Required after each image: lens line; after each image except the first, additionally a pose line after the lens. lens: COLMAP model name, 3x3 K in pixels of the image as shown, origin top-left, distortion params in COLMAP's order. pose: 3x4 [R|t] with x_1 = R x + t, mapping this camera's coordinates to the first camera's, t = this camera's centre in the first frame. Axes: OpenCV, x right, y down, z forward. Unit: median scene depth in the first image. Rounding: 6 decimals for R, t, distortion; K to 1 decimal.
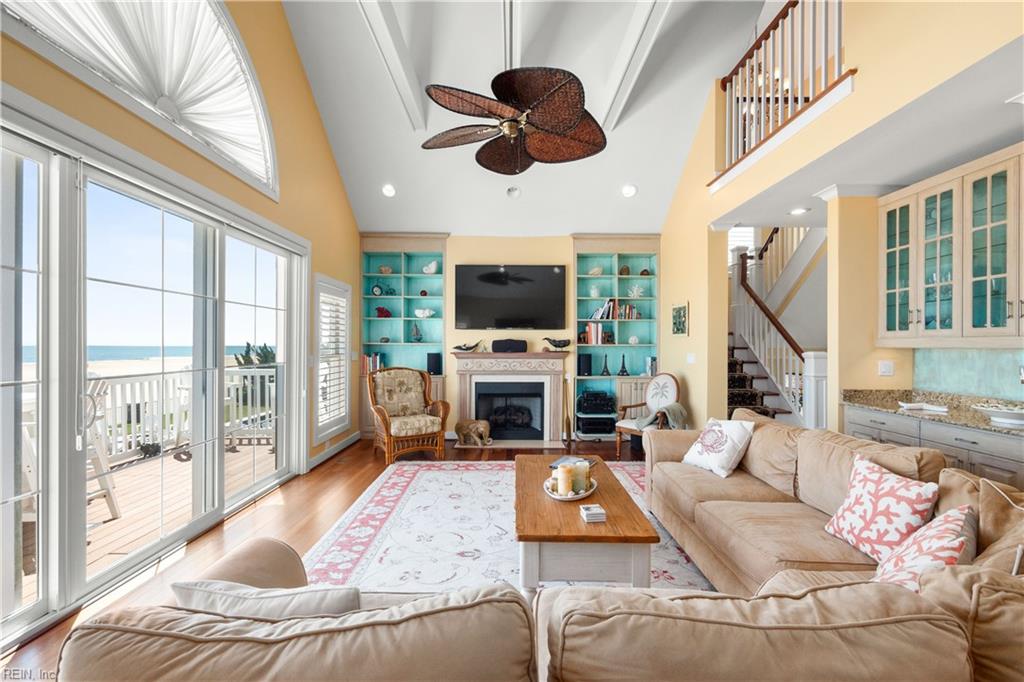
lens RADIAL K [[438.7, 0, 506.2], [0, 438.7, 344.6], [0, 0, 1]] dist [-0.001648, 0.000014]
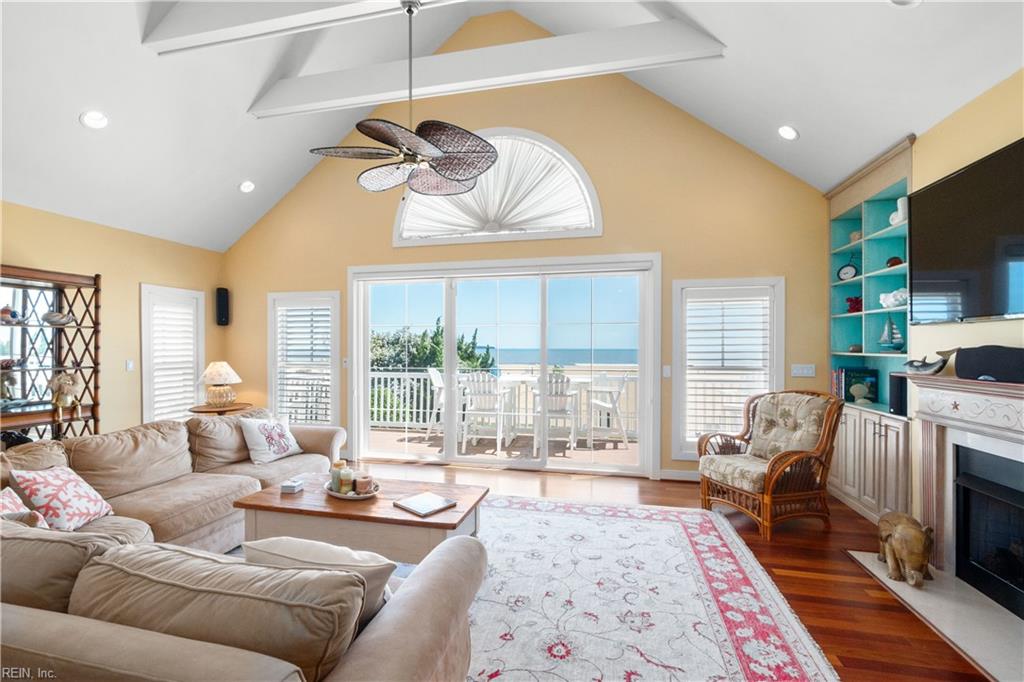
lens RADIAL K [[438.7, 0, 508.5], [0, 438.7, 348.1], [0, 0, 1]] dist [-0.001648, 0.000014]
pose [[-0.225708, -0.002175, -0.974193, 0.603065], [0.000352, 0.999997, -0.002315, -0.012933], [0.974195, -0.000865, -0.225707, 0.872807]]
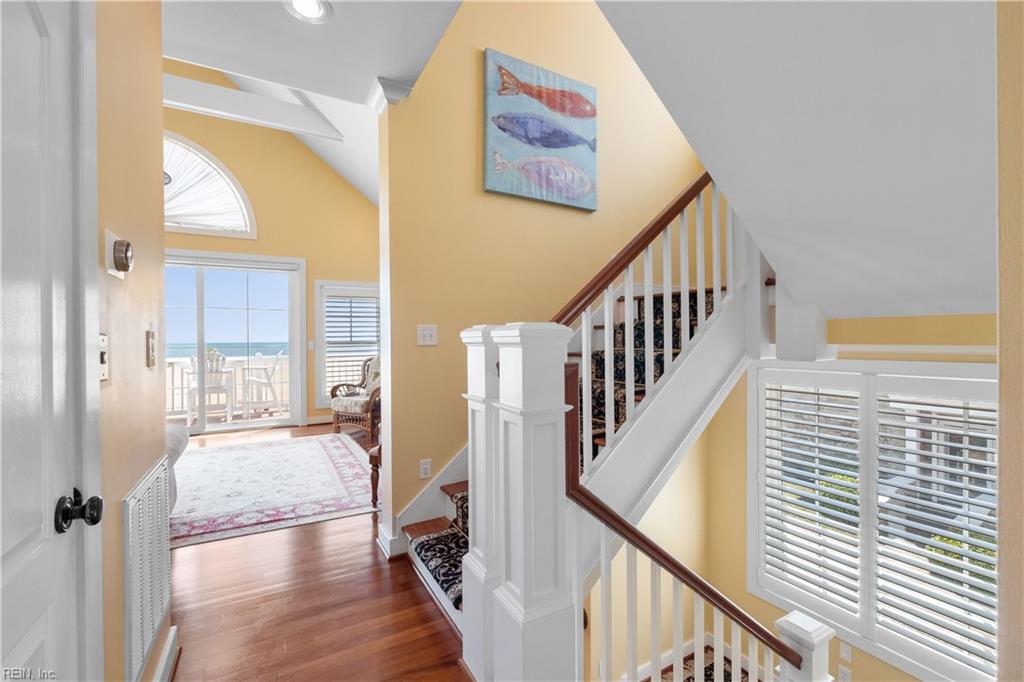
lens RADIAL K [[438.7, 0, 512.3], [0, 438.7, 341.4], [0, 0, 1]] dist [-0.001648, 0.000014]
pose [[0.492285, -0.001378, -0.870433, 1.048561], [0.010299, 0.999938, 0.004242, 0.024911], [0.870373, -0.011053, 0.492268, 0.871208]]
